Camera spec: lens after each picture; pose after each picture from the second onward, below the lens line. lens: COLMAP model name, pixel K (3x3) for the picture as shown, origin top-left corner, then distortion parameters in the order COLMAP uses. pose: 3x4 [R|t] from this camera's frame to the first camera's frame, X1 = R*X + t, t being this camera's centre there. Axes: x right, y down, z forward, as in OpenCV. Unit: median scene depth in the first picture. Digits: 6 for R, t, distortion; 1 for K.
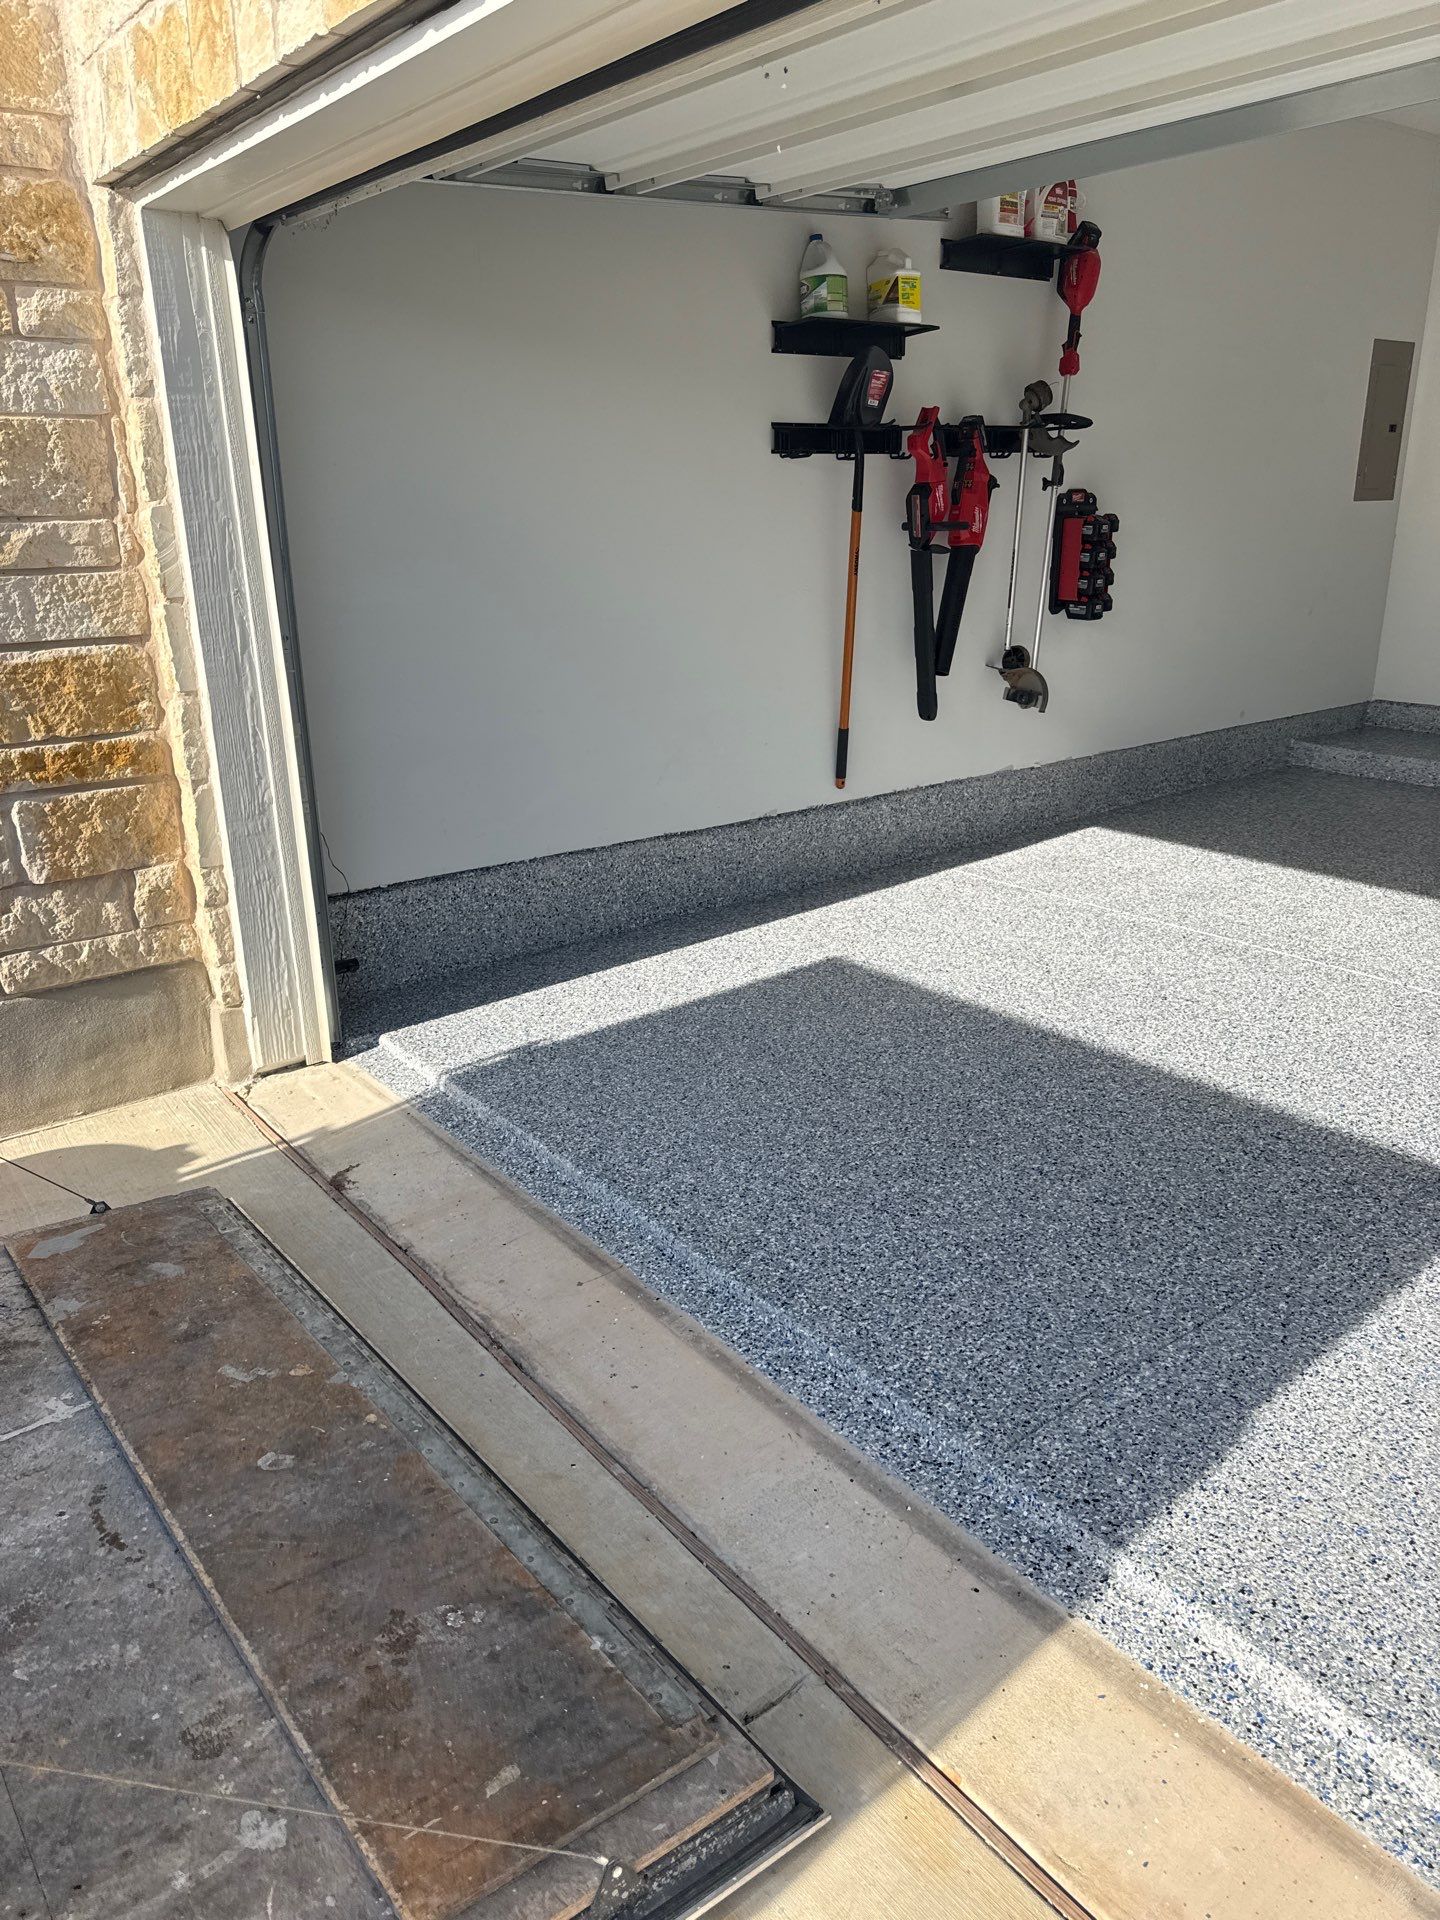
lens RADIAL K [[1362.8, 0, 723.5], [0, 1362.8, 957.4], [0, 0, 1]] dist [0.027657, -0.034400]
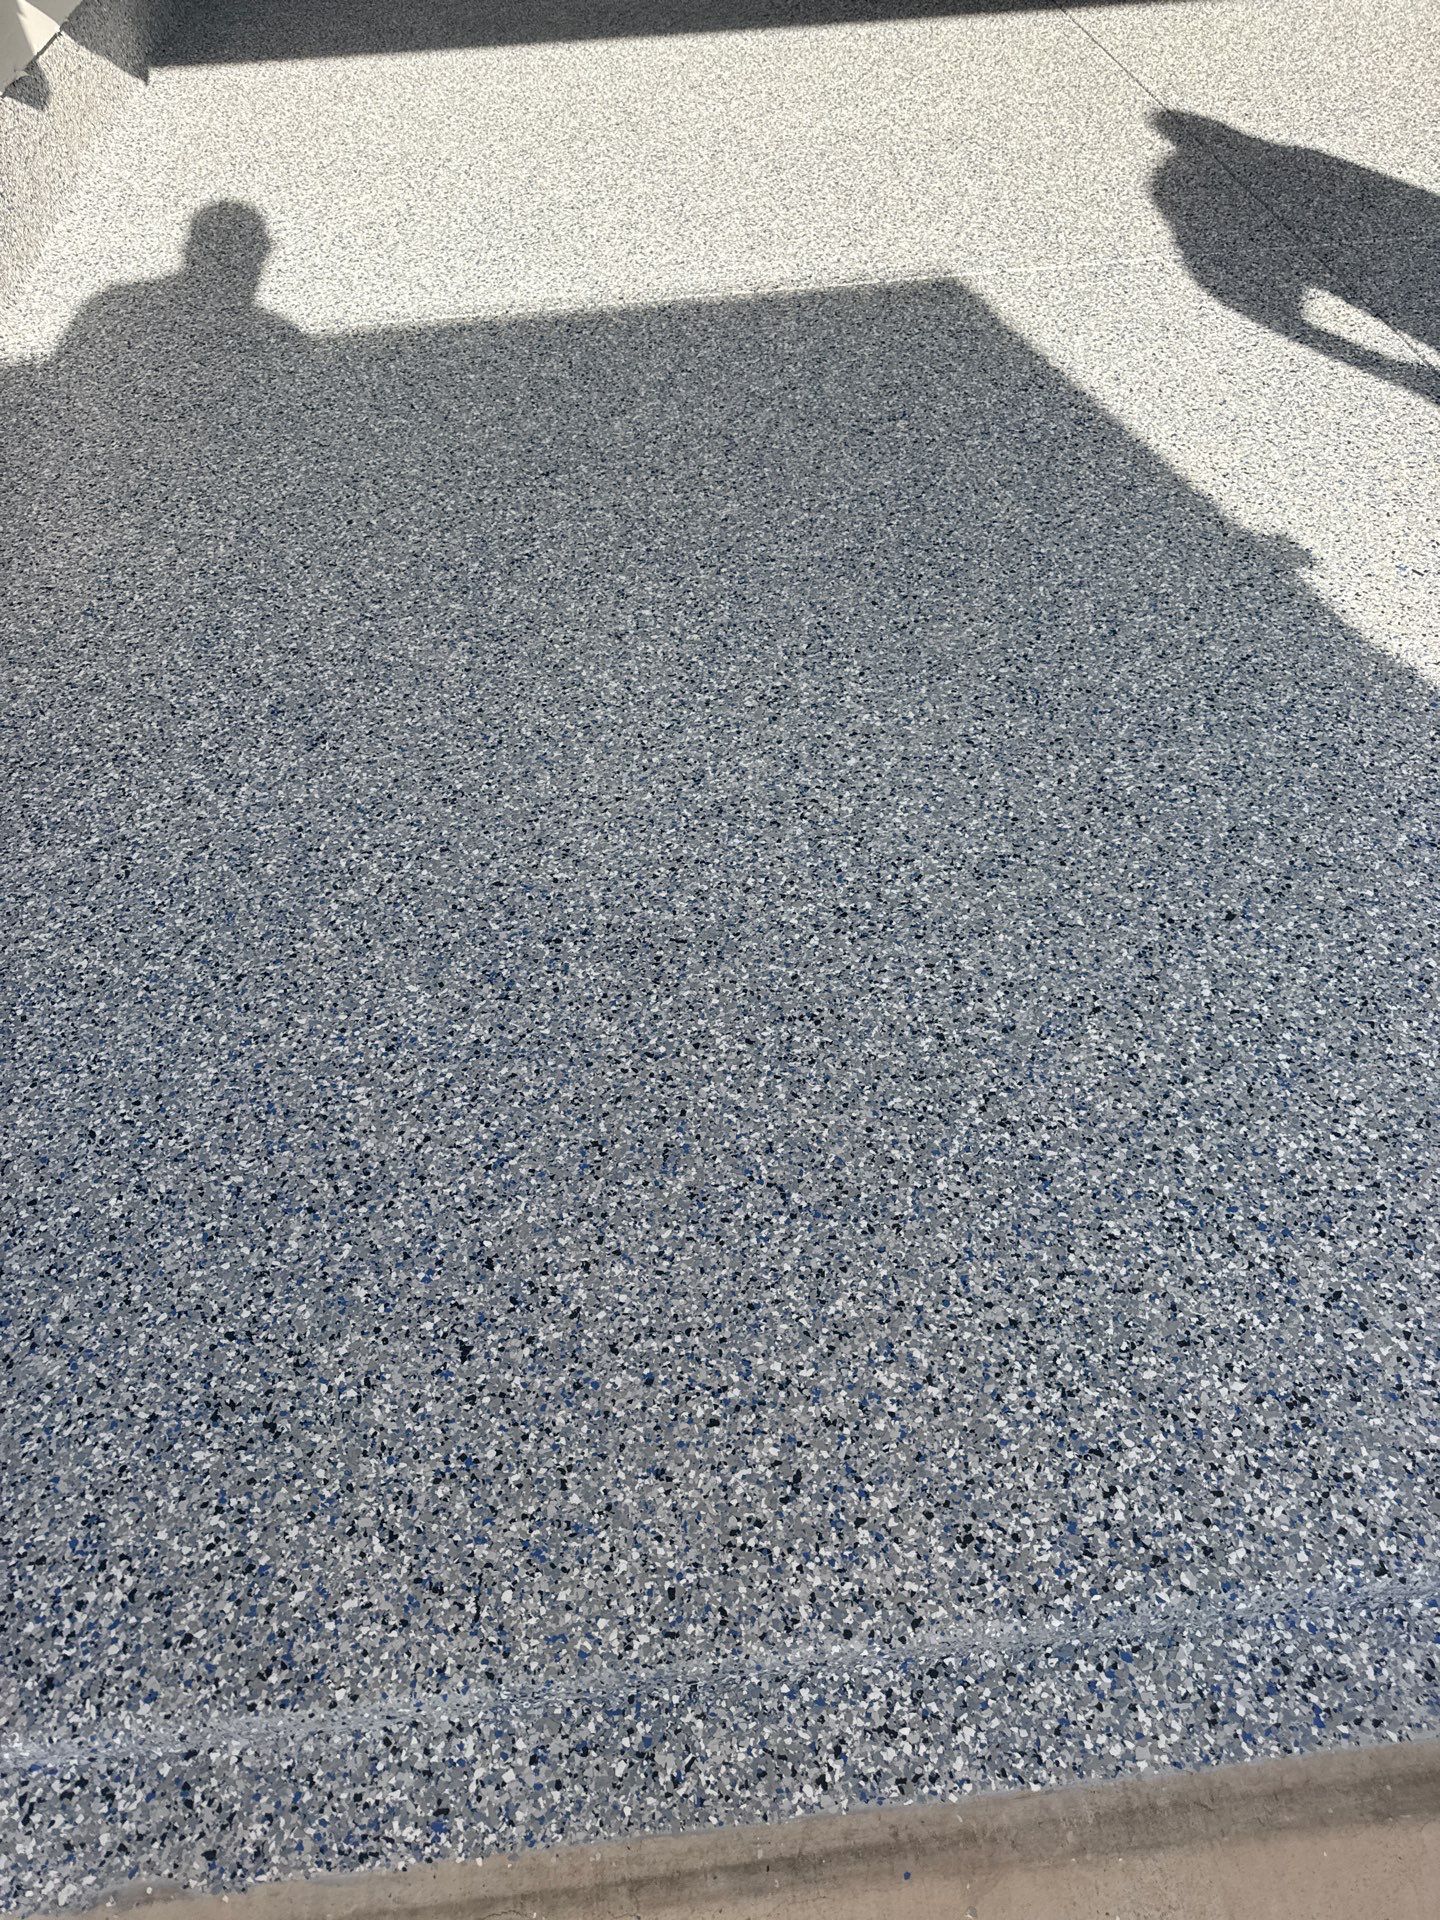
lens RADIAL K [[1362.8, 0, 708.3], [0, 1362.8, 975.1], [0, 0, 1]] dist [0.027657, -0.034400]
pose [[0.522638, -0.630869, 0.573457, -0.317700], [0.299590, 0.765637, 0.569250, -0.240744], [-0.798182, -0.125710, 0.589153, 1.139434]]
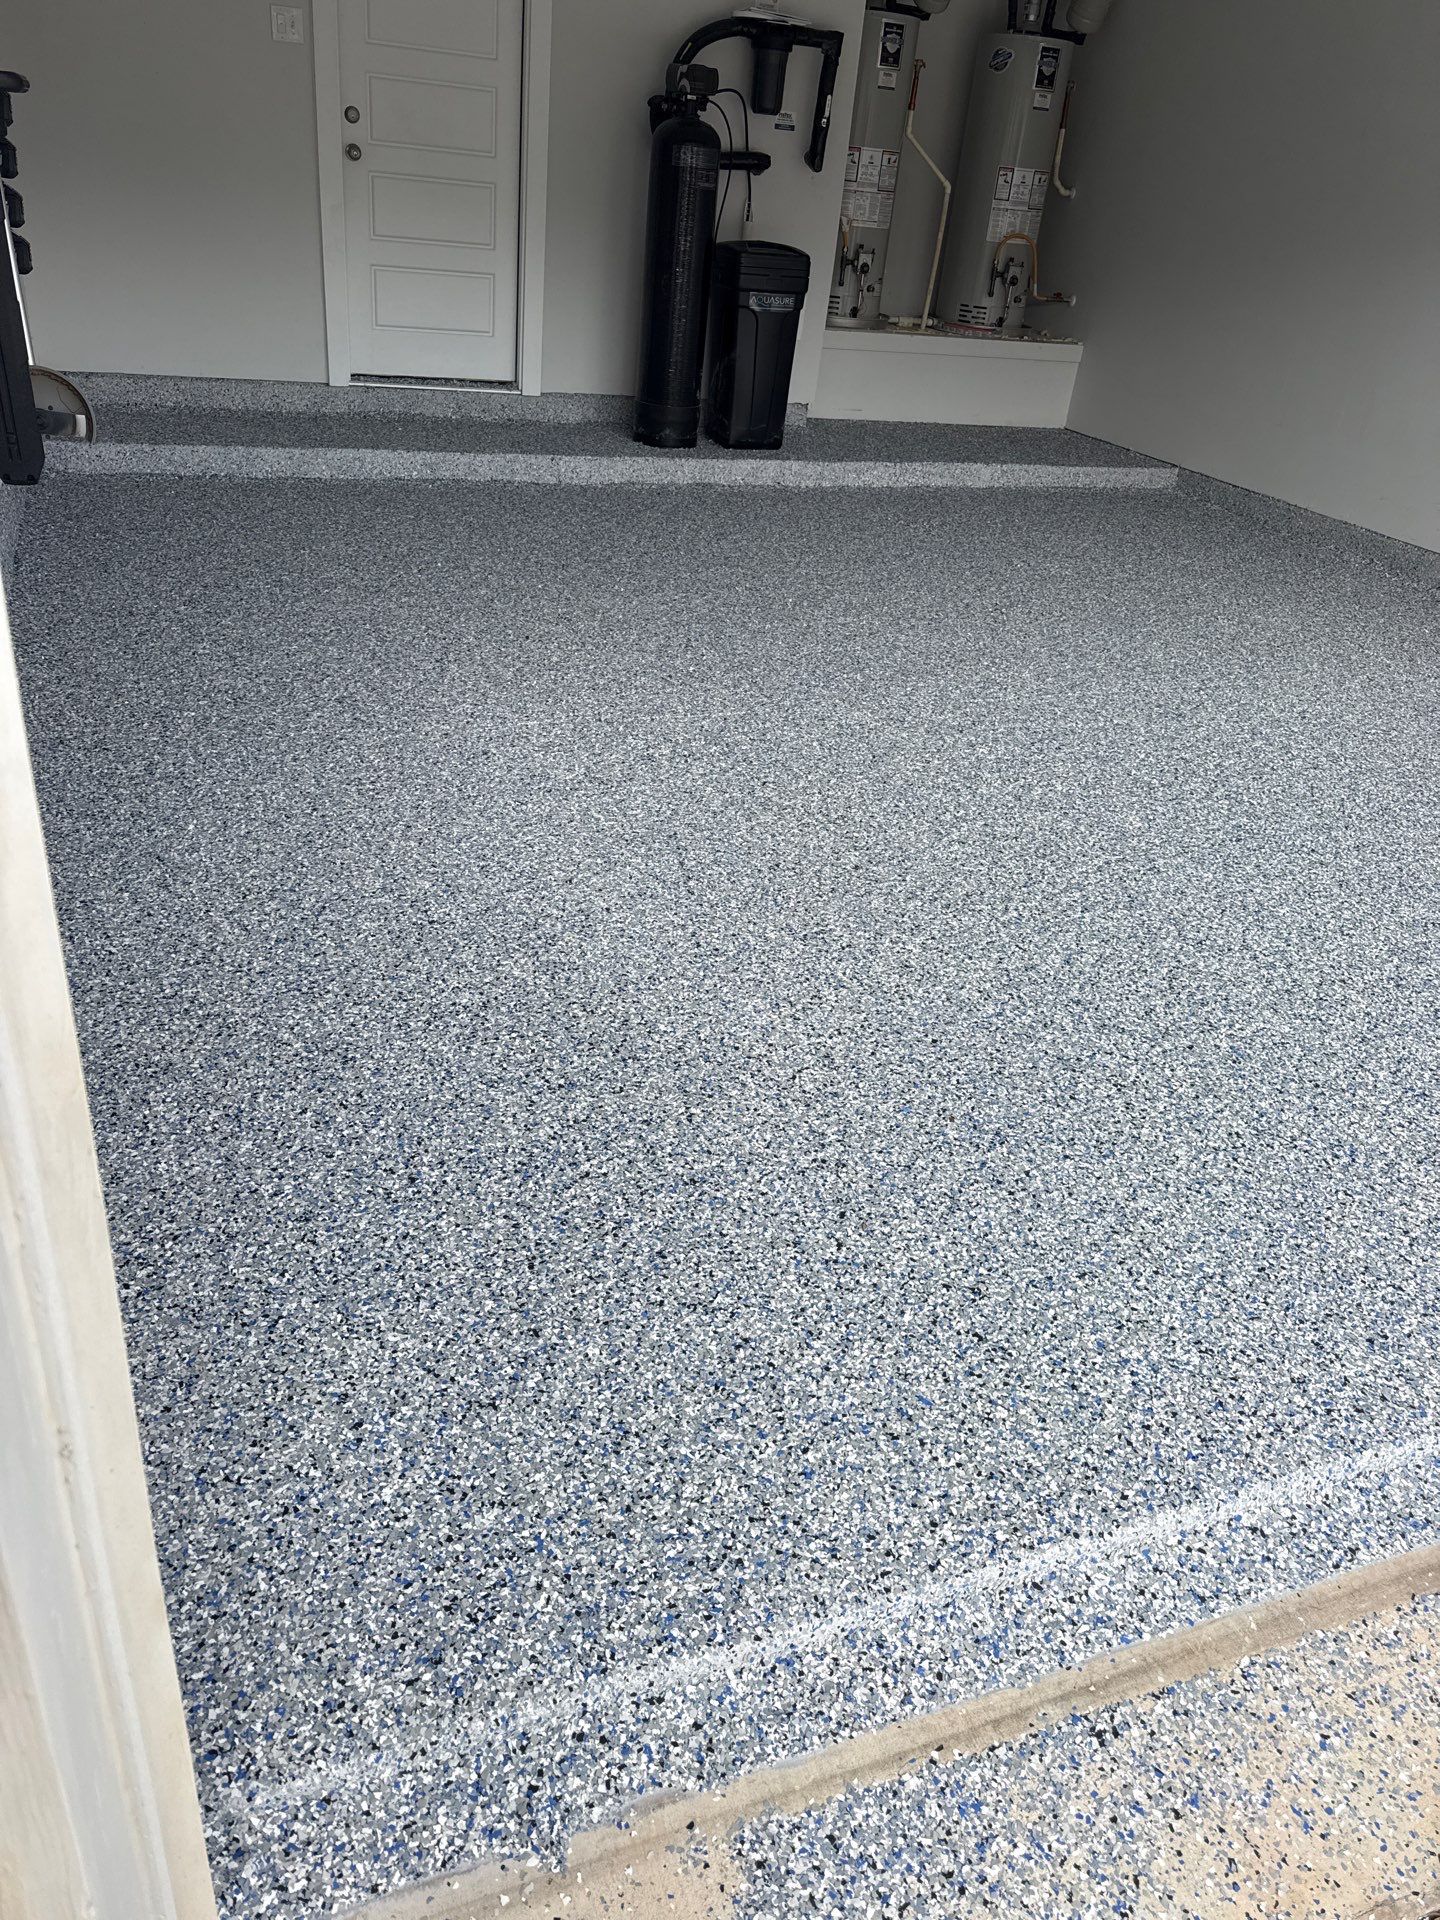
lens RADIAL K [[1362.8, 0, 713.1], [0, 1362.8, 948.8], [0, 0, 1]] dist [0.027657, -0.034400]
pose [[0.284020, -0.437854, 0.853004, -0.649499], [0.218803, 0.895765, 0.386950, -0.348110], [-0.933519, 0.076738, 0.350219, 1.247586]]
